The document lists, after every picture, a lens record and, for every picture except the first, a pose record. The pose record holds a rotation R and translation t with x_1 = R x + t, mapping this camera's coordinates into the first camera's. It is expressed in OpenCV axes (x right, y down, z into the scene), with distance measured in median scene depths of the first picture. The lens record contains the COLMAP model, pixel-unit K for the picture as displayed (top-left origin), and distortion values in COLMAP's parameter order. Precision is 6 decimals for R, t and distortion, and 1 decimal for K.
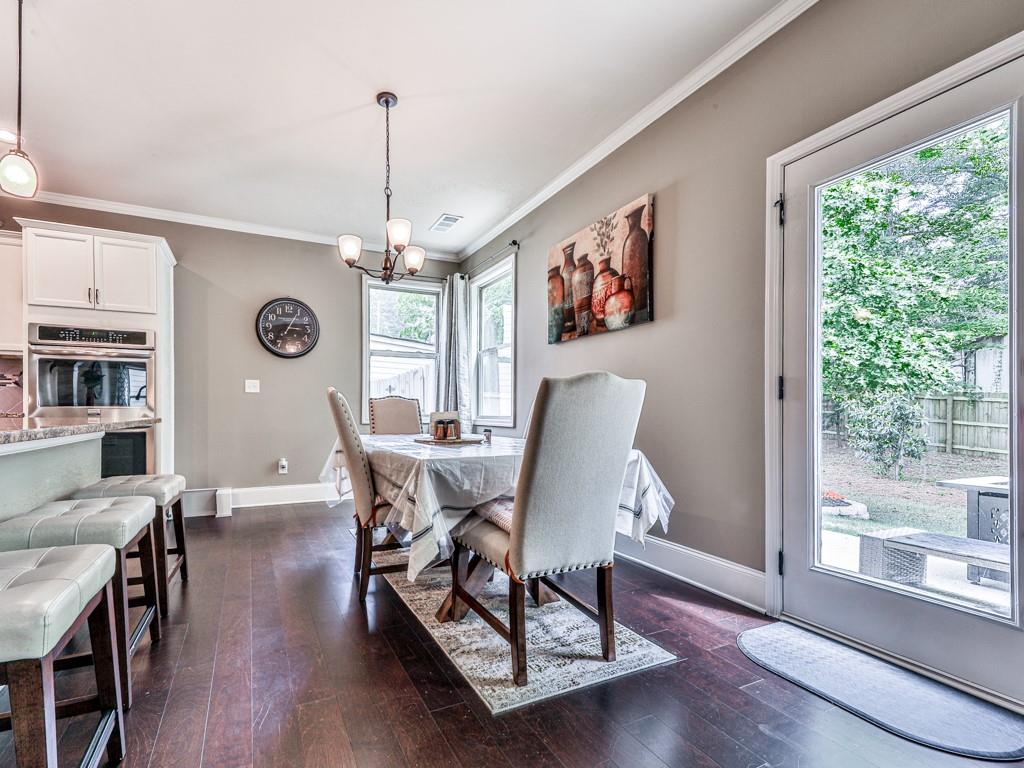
lens RADIAL K [[447.6, 0, 447.4], [0, 447.6, 411.6], [0, 0, 1]] dist [0.019009, -0.003325]
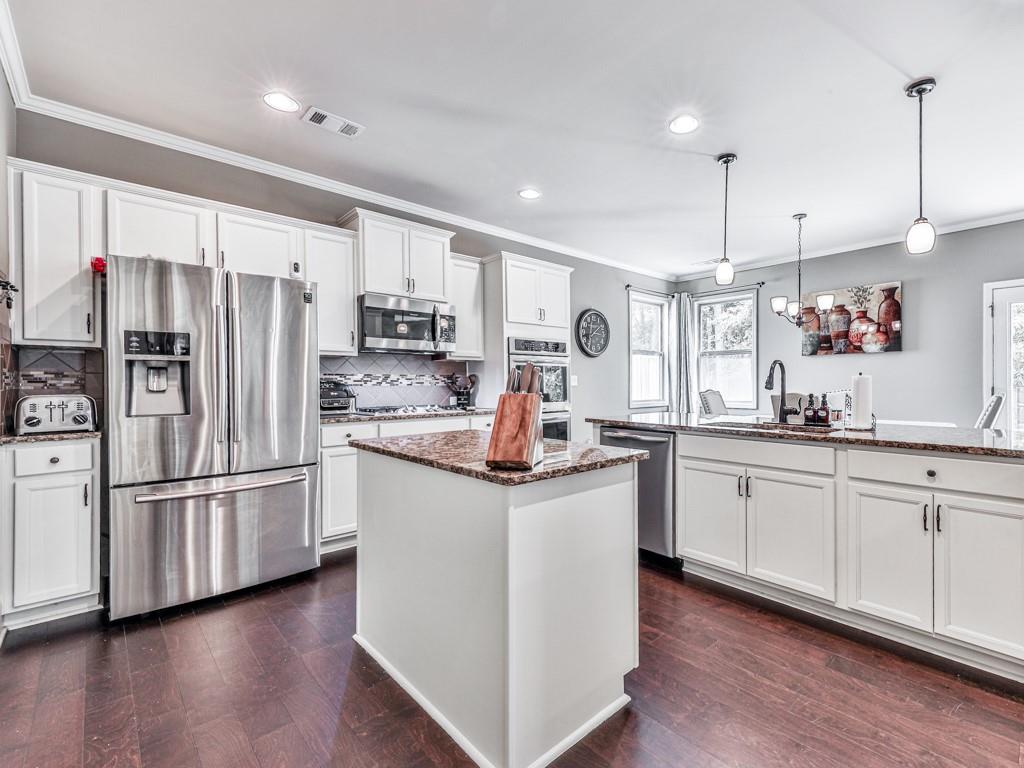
lens RADIAL K [[447.6, 0, 576.2], [0, 447.6, 378.5], [0, 0, 1]] dist [0.019009, -0.003325]
pose [[0.936127, -0.003214, 0.351648, -1.176492], [0.007031, 0.999929, -0.009578, -0.068988], [-0.351592, 0.011438, 0.936083, -0.200887]]
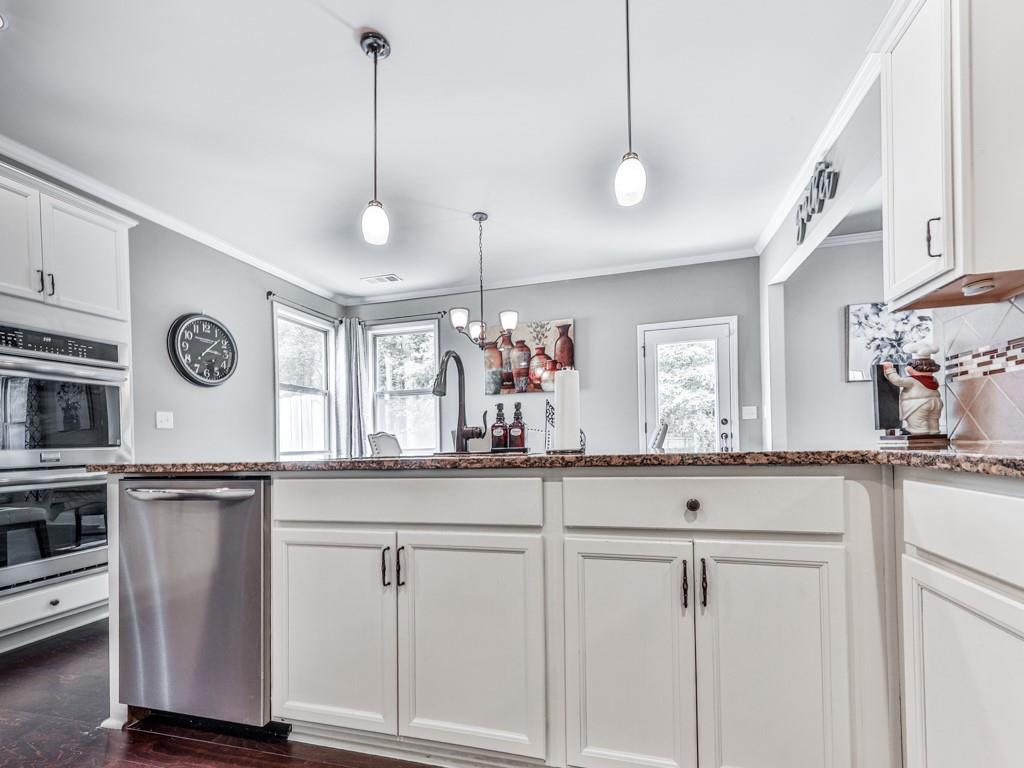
lens RADIAL K [[447.6, 0, 509.0], [0, 447.6, 438.0], [0, 0, 1]] dist [0.019009, -0.003325]
pose [[0.638936, -0.012859, 0.769153, -0.902035], [0.028293, 0.999577, -0.006791, -0.004783], [-0.768740, 0.026101, 0.639029, 0.058354]]
